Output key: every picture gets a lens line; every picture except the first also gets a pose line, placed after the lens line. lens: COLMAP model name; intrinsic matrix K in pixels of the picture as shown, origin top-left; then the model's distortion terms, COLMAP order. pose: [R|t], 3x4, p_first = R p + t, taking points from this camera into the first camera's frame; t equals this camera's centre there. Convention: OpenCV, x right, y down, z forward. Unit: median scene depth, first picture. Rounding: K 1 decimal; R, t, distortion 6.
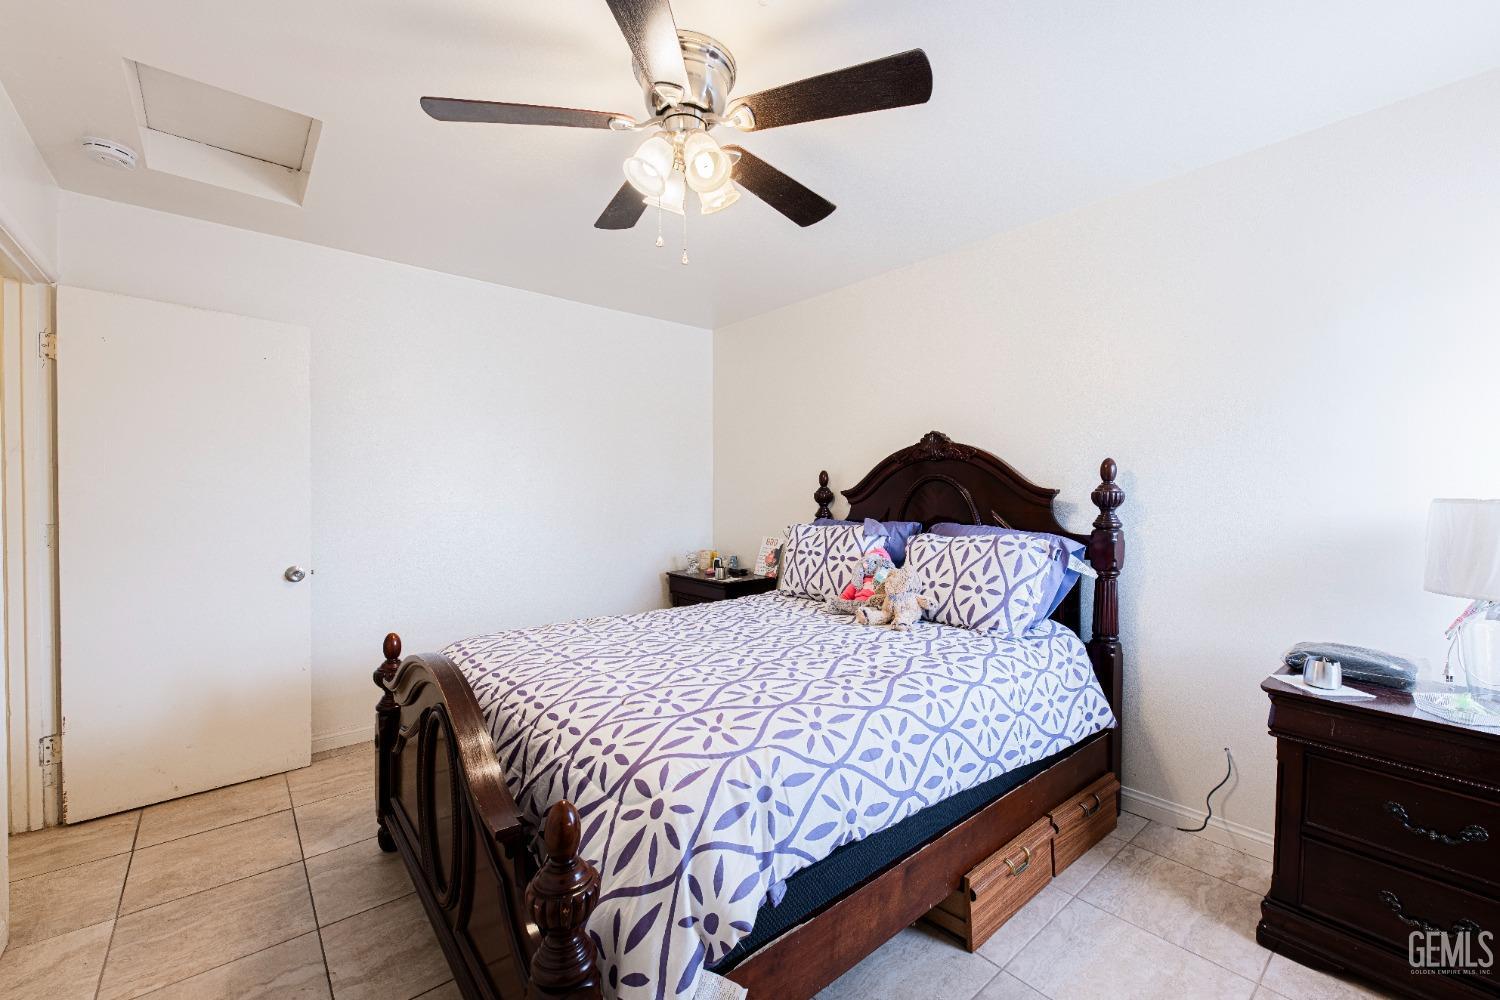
lens RADIAL K [[604.1, 0, 761.6], [0, 604.1, 495.7], [0, 0, 1]] dist [0.001221, 0.000023]
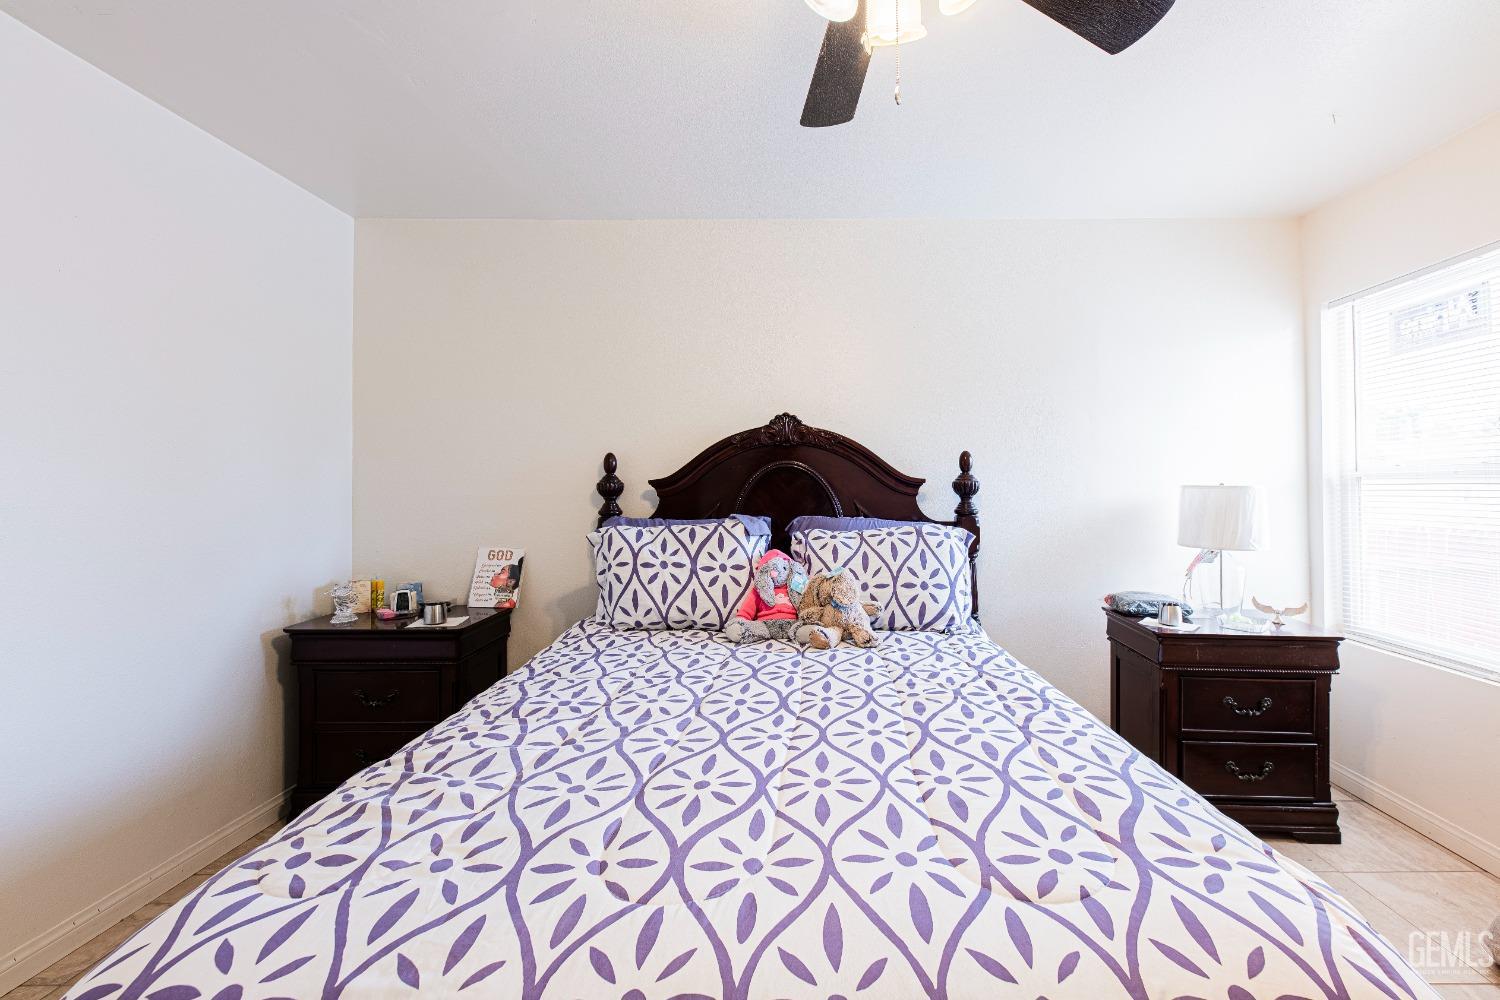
lens RADIAL K [[609.5, 0, 795.3], [0, 609.5, 474.7], [0, 0, 1]] dist [0.001601, 0.000079]
pose [[0.664762, 0.010993, 0.746974, -0.385868], [0.004350, 0.999818, -0.018585, 0.000644], [-0.747042, 0.015604, 0.664593, 0.420216]]
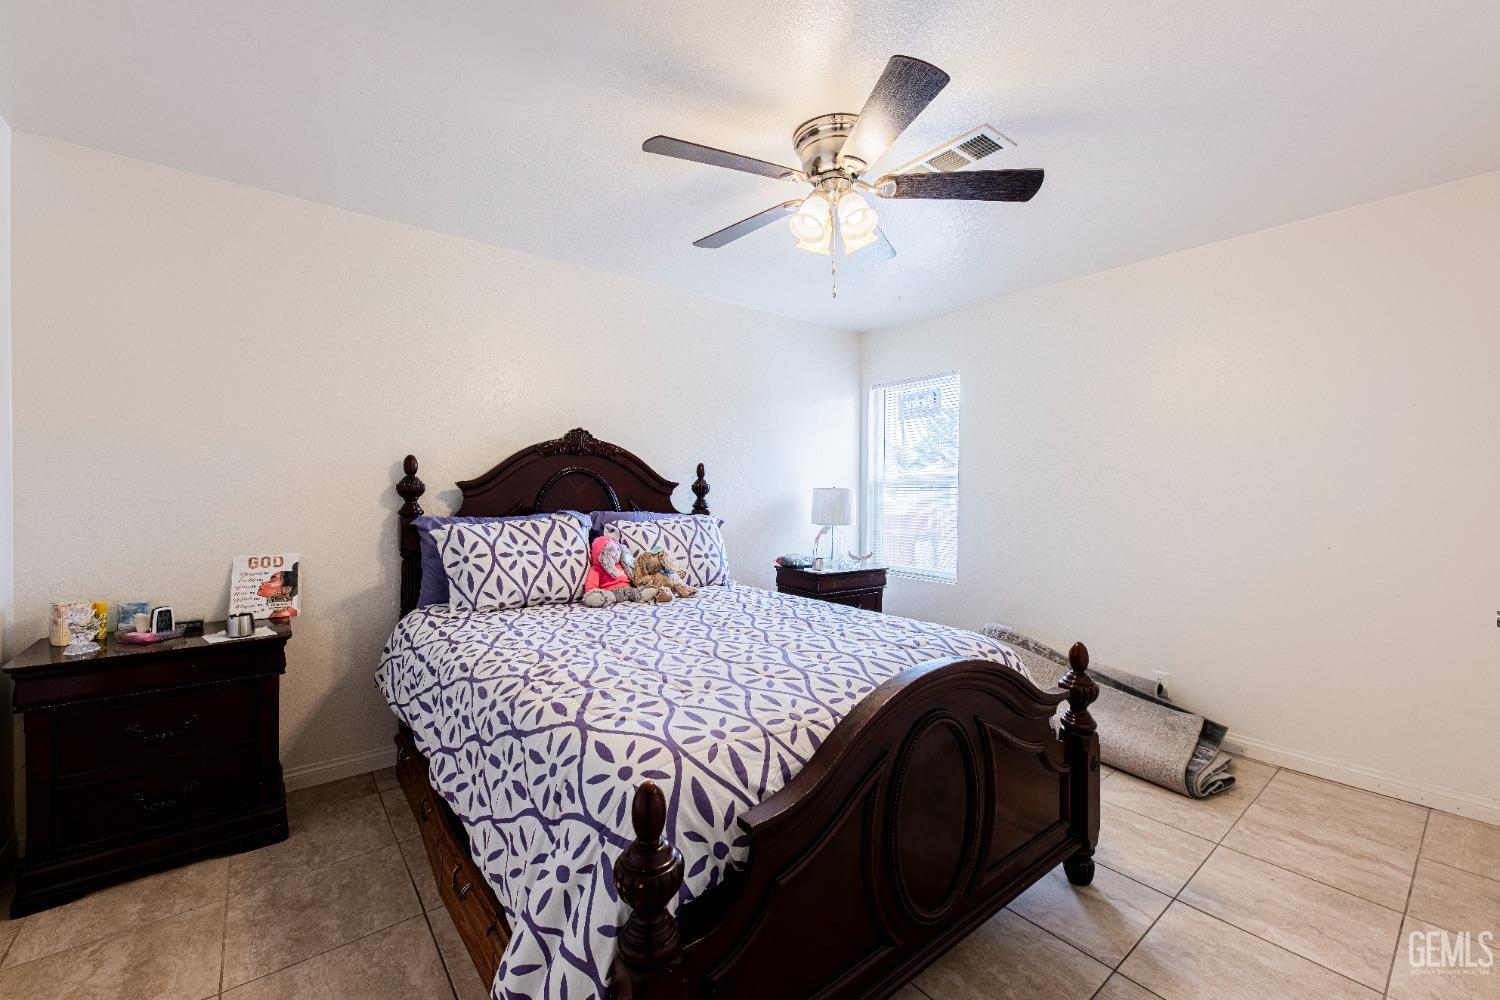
lens RADIAL K [[591.9, 0, 745.2], [0, 591.9, 488.7], [0, 0, 1]] dist [-0.000316, -0.000018]
pose [[0.064414, -0.002226, 0.997921, -0.785529], [0.001490, 0.999997, 0.002135, 0.001073], [-0.997922, 0.001349, 0.064417, 0.667088]]
